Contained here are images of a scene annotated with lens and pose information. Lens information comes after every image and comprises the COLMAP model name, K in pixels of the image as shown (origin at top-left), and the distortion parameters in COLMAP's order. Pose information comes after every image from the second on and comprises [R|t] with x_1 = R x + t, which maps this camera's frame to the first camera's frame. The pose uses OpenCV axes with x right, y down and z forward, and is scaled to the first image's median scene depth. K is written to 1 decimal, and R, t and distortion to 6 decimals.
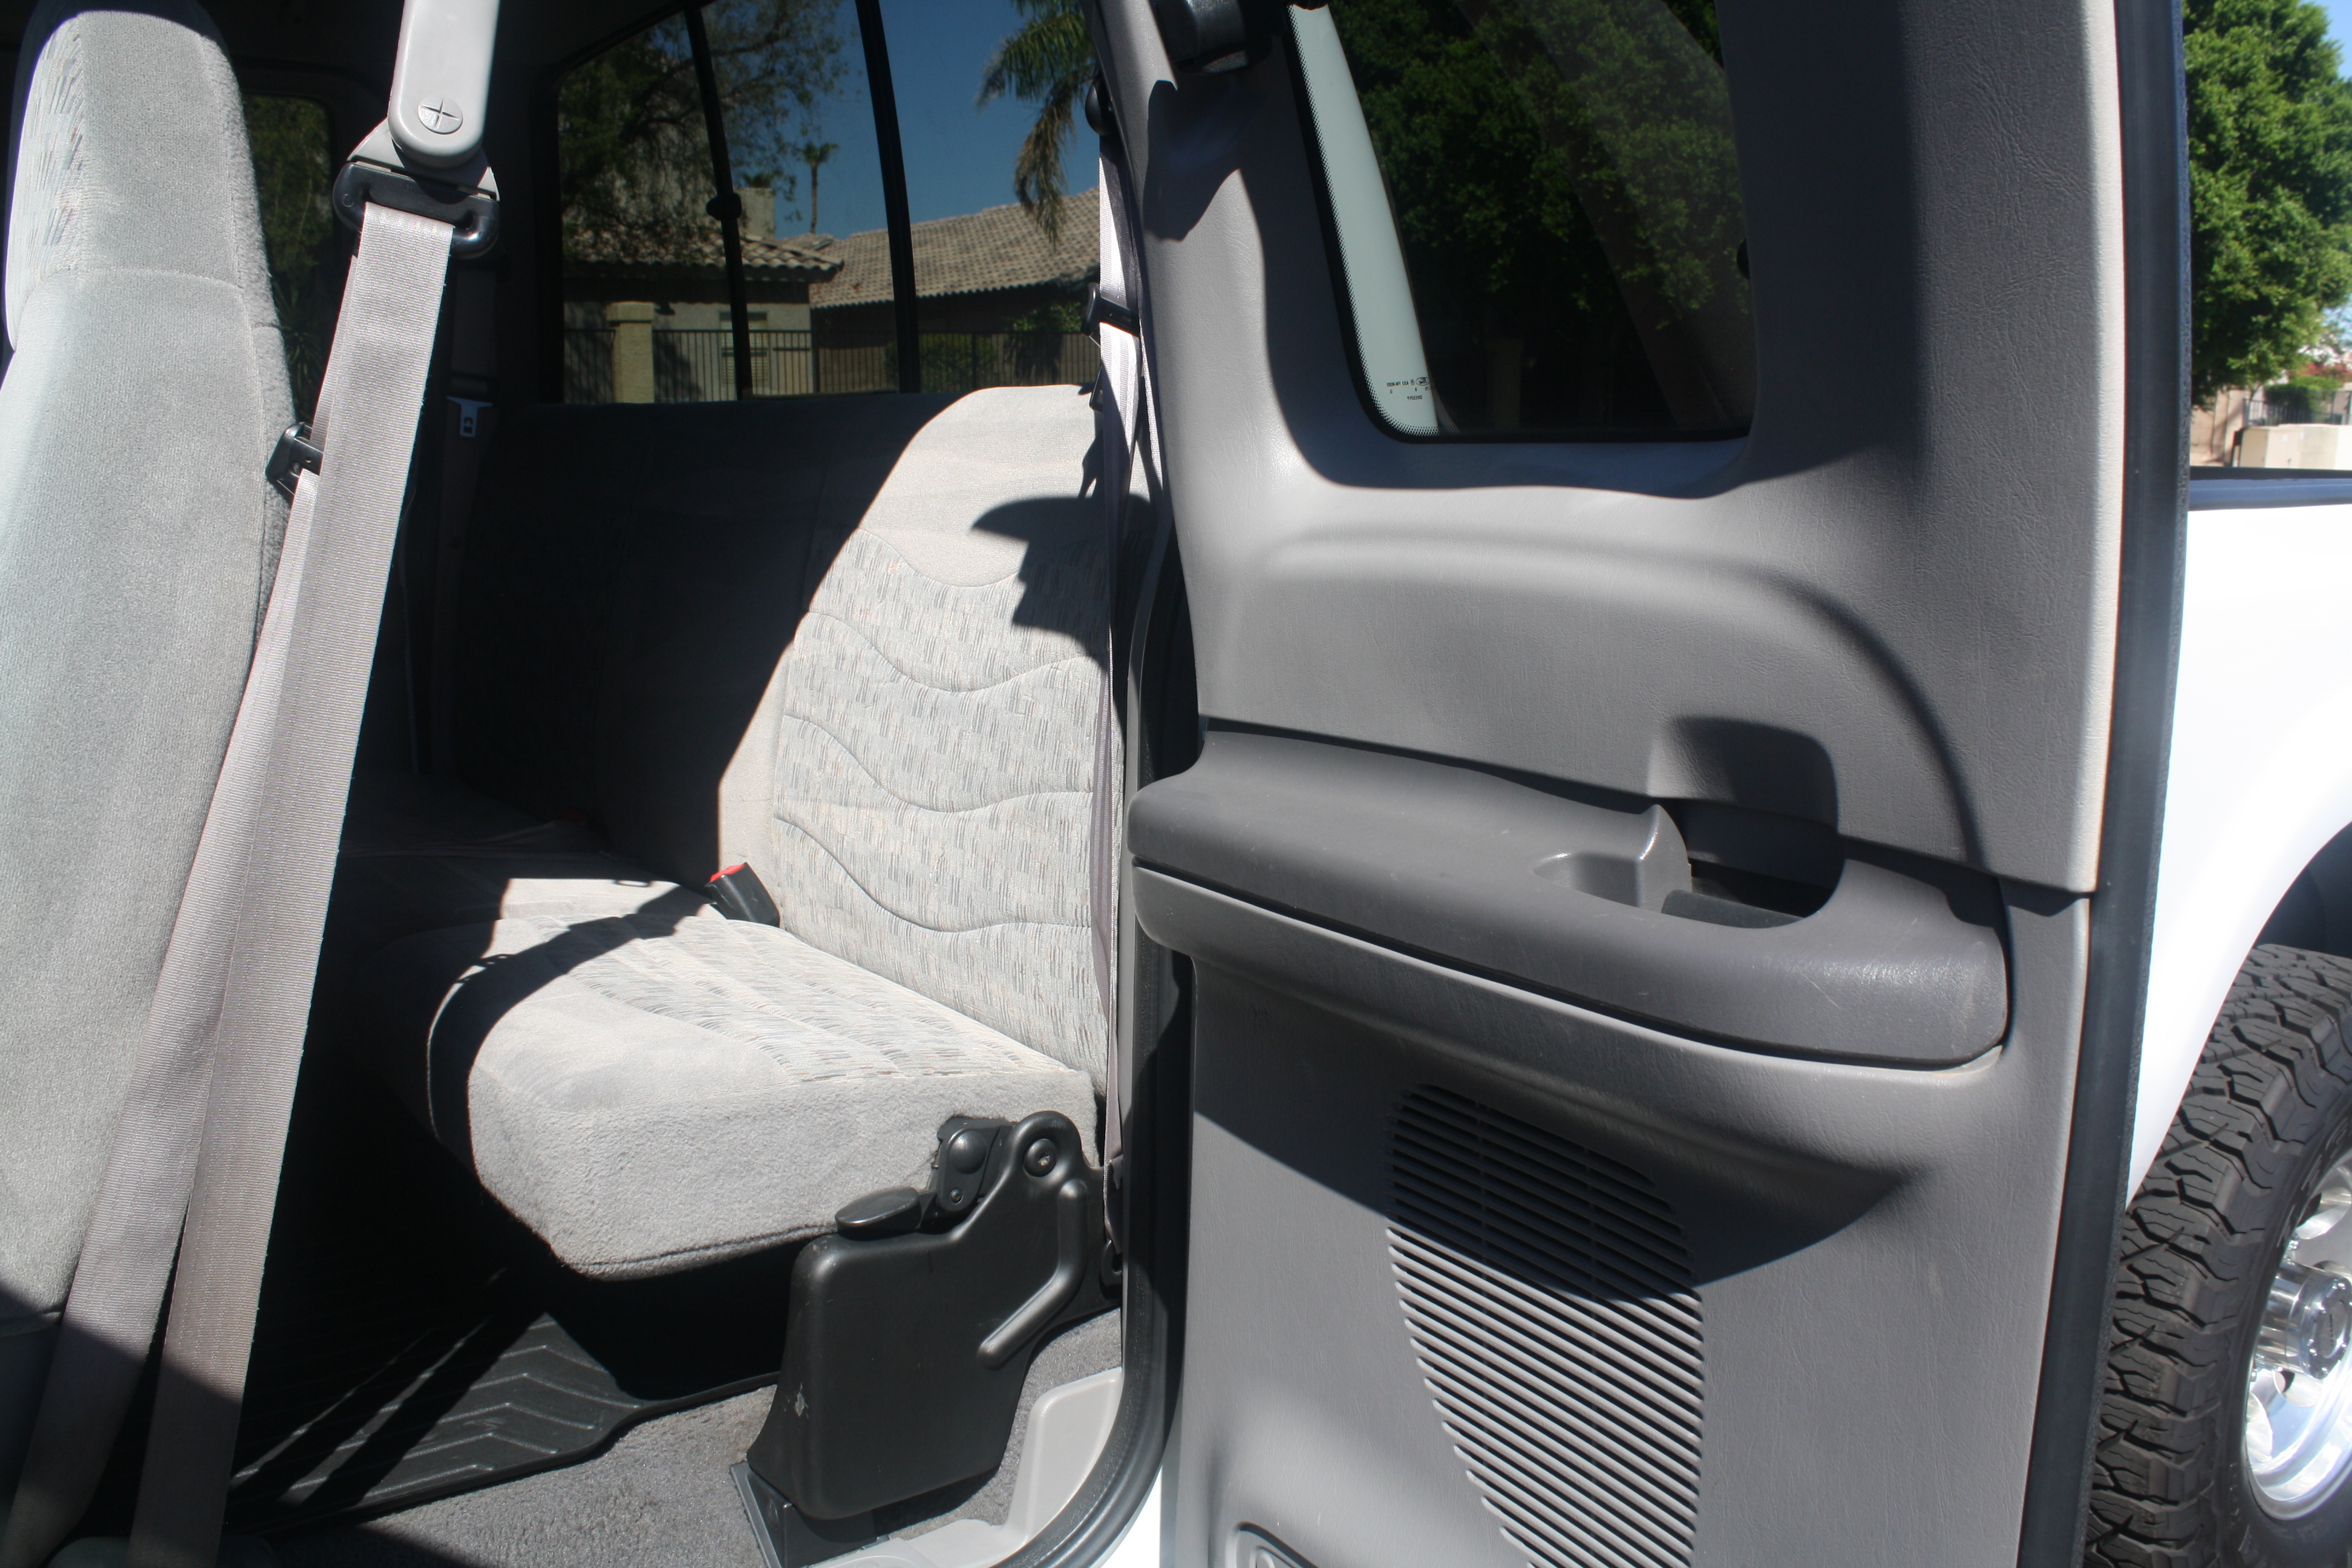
lens RADIAL K [[2030.5, 0, 1176.0], [0, 2030.5, 784.0], [0, 0, 1]] dist [-0.155734, 0.144470]
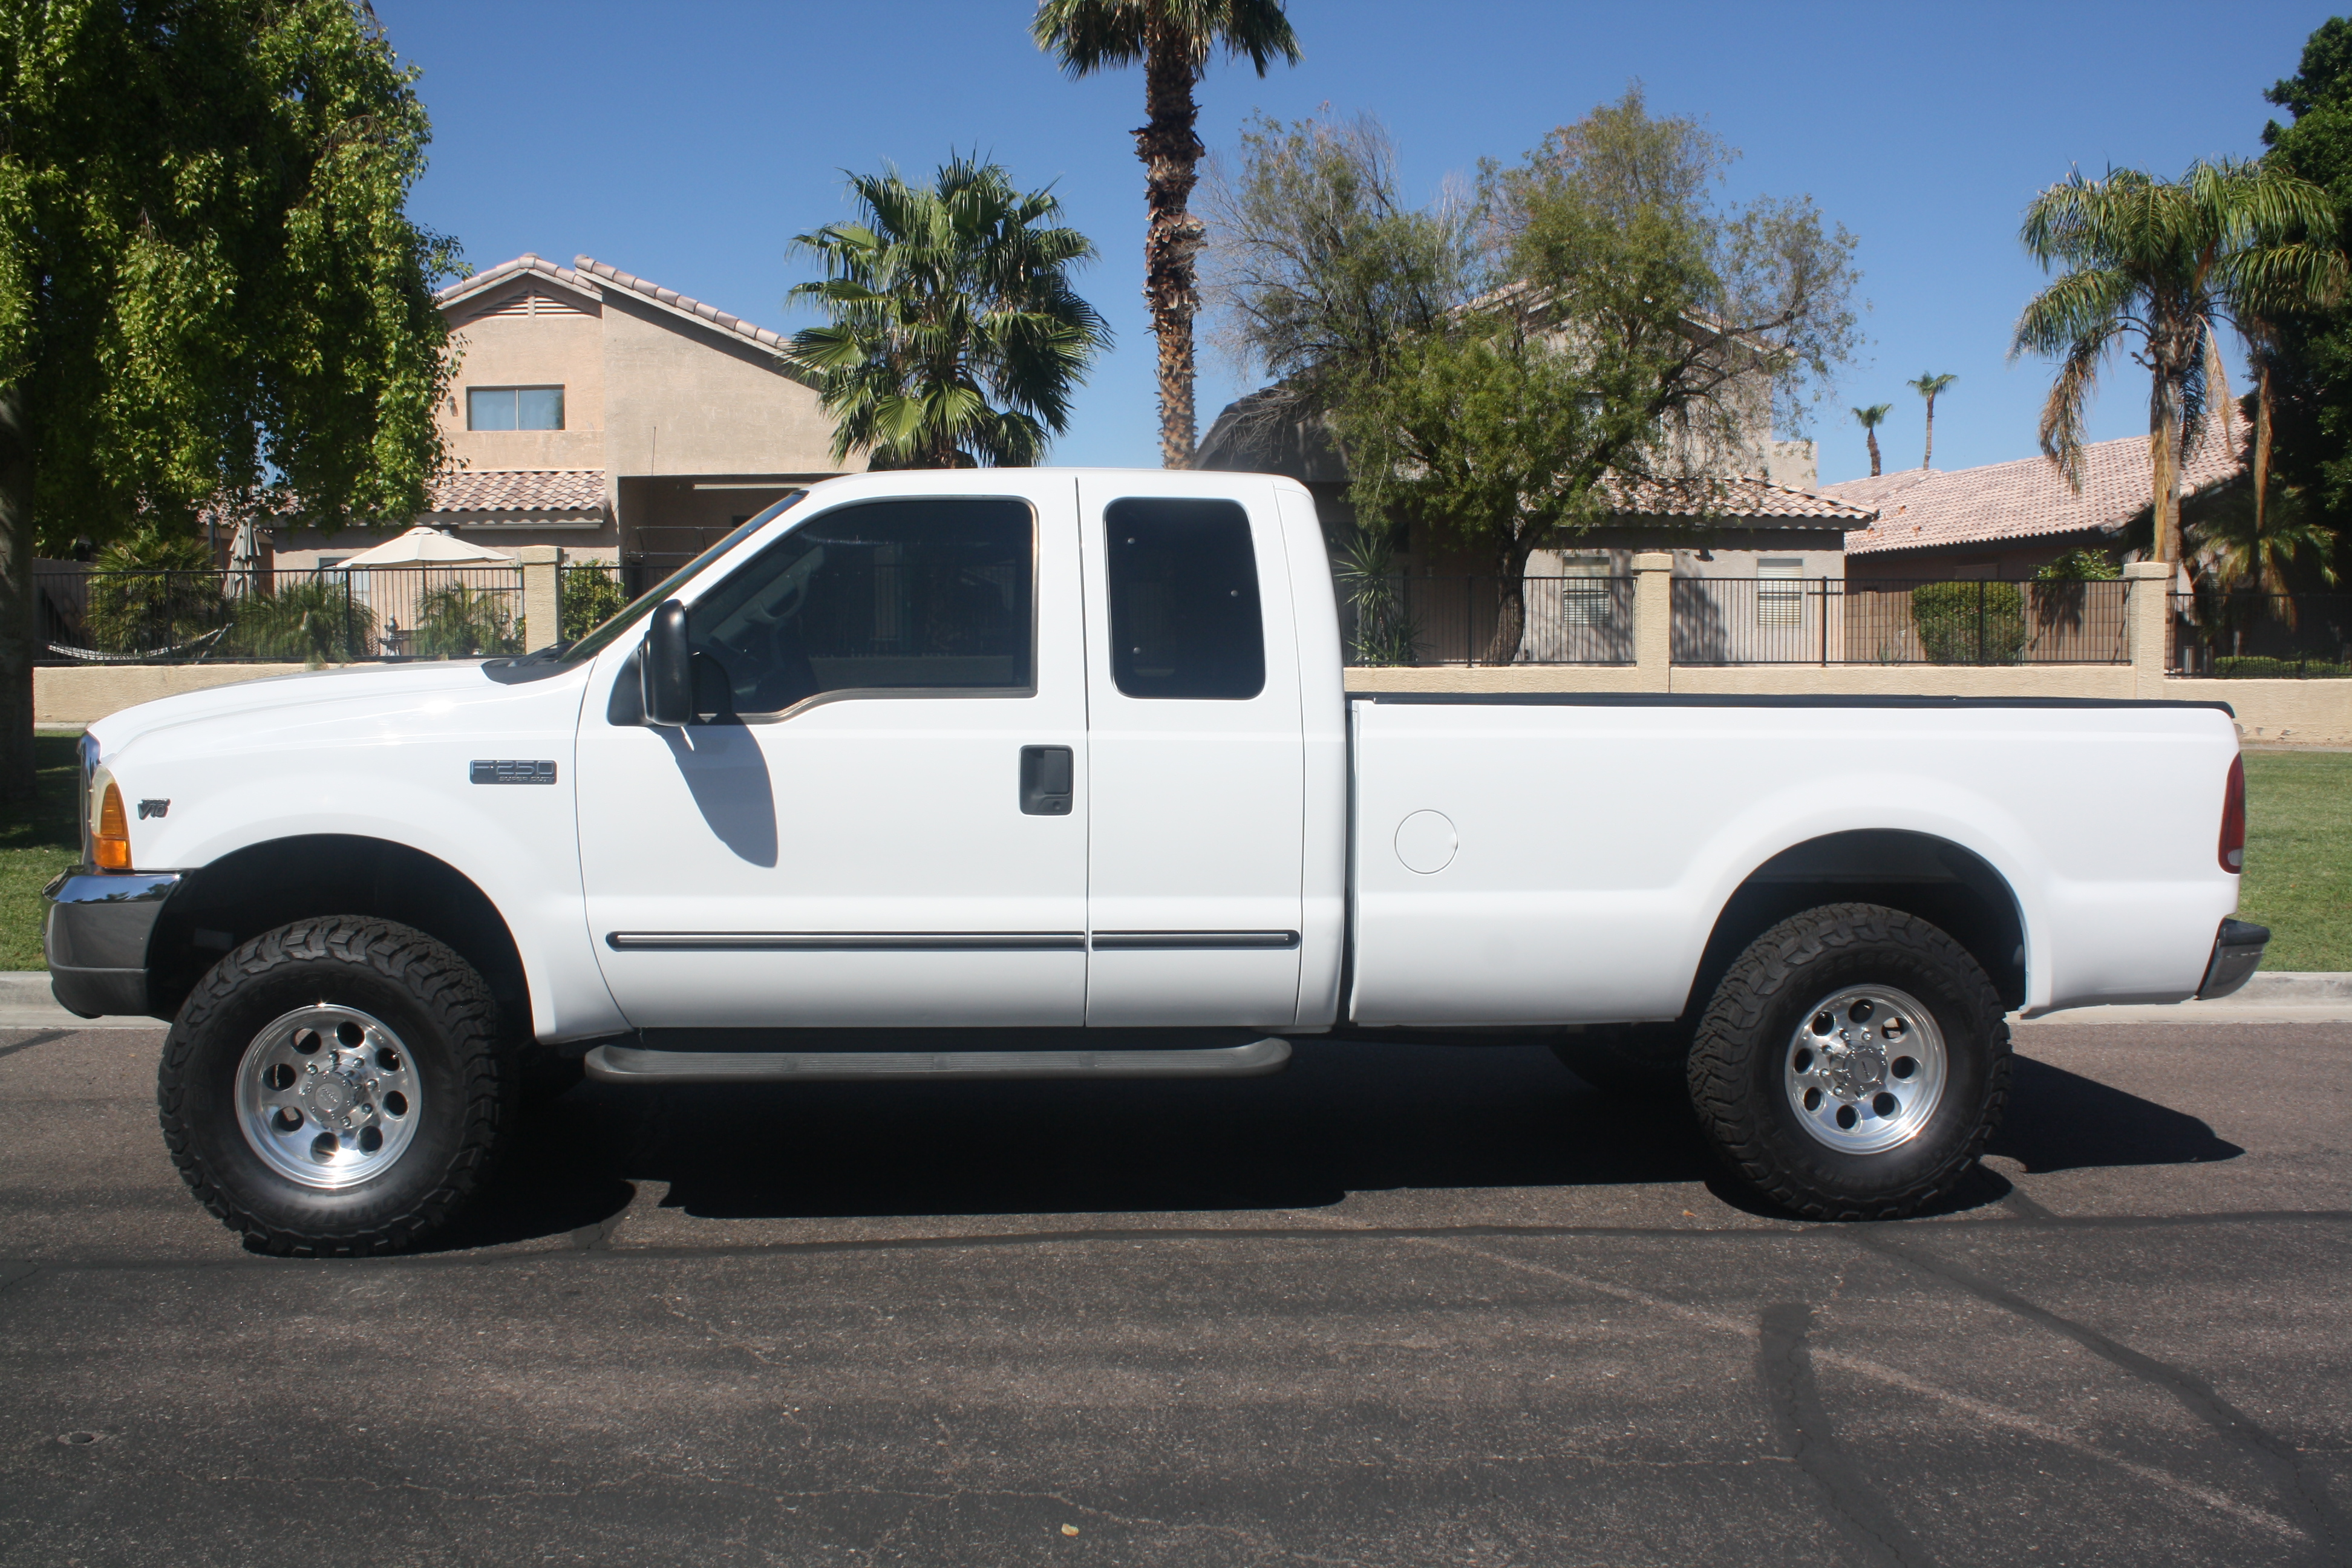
lens RADIAL K [[2199.7, 0, 1152.8], [0, 2199.7, 818.5], [0, 0, 1]] dist [-0.162037, 0.157332]
pose [[0.854167, 0.044069, -0.518128, 0.109607], [-0.097024, 0.992411, -0.075542, 0.022233], [0.510867, 0.114796, 0.851961, -0.145884]]
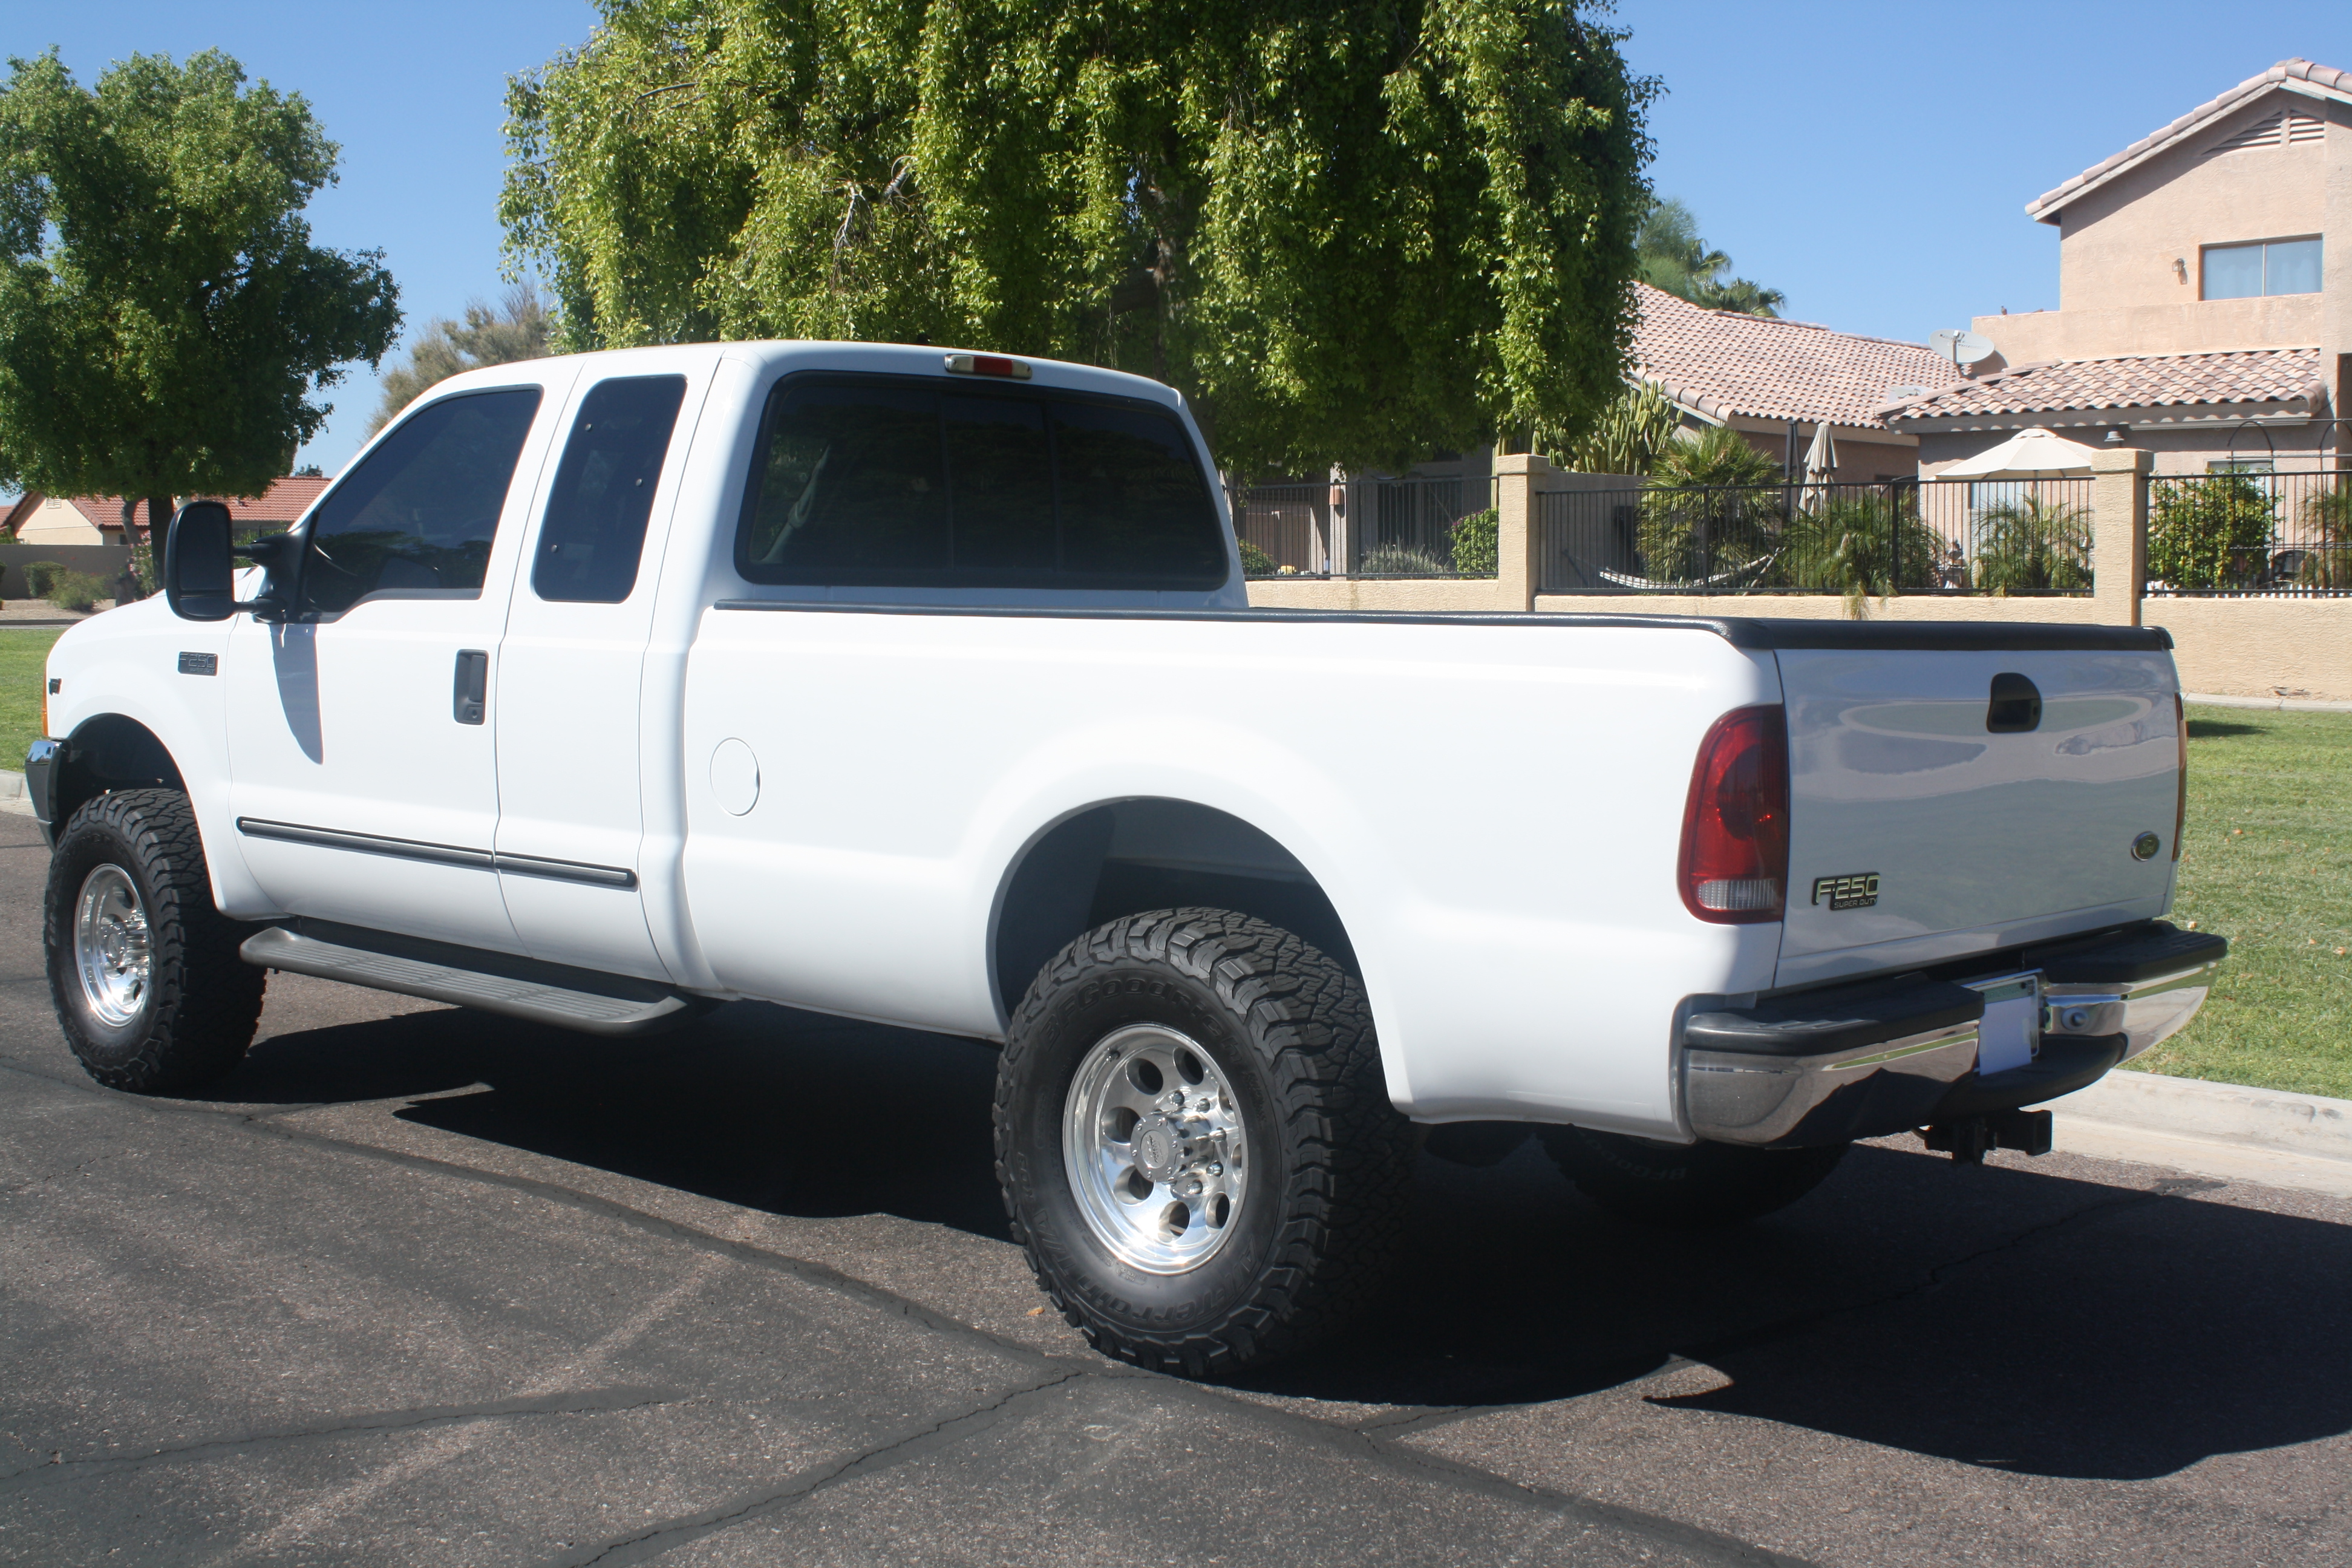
lens RADIAL K [[2783.7, 0, 1172.4], [0, 2783.7, 793.6], [0, 0, 1]] dist [-0.076341, 0.054005]
pose [[0.181020, 0.077513, -0.980420, 0.257536], [-0.183490, 0.982047, 0.043763, -0.011416], [0.966211, 0.171975, 0.191993, 0.055162]]
